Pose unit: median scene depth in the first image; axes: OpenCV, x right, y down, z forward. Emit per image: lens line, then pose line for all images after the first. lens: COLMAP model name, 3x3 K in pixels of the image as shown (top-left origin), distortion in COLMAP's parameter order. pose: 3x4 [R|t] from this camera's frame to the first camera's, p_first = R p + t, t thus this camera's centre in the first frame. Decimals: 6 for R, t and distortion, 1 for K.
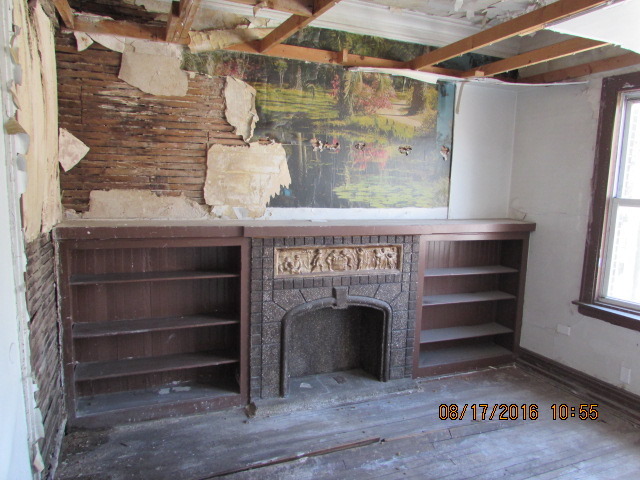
lens RADIAL K [[448.1, 0, 320.8], [0, 448.1, 243.9], [0, 0, 1]] dist [-0.037293, 0.007971]
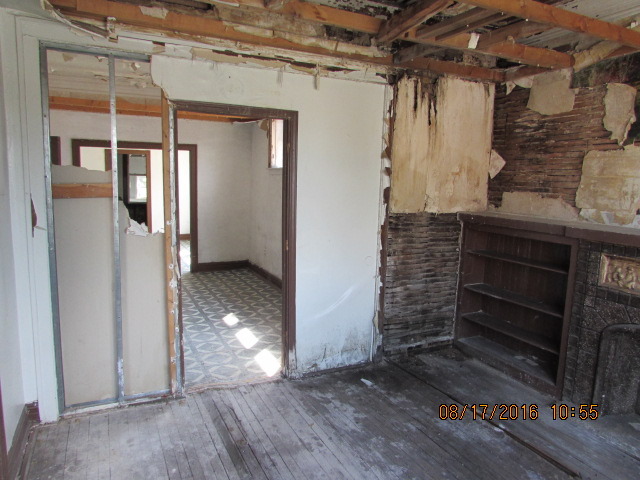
lens RADIAL K [[448.1, 0, 320.8], [0, 448.1, 243.9], [0, 0, 1]] dist [-0.037293, 0.007971]
pose [[0.052106, 0.115998, -0.991882, 0.816369], [-0.162348, 0.981002, 0.106197, -0.014558], [0.985357, 0.155497, 0.069948, 0.340637]]
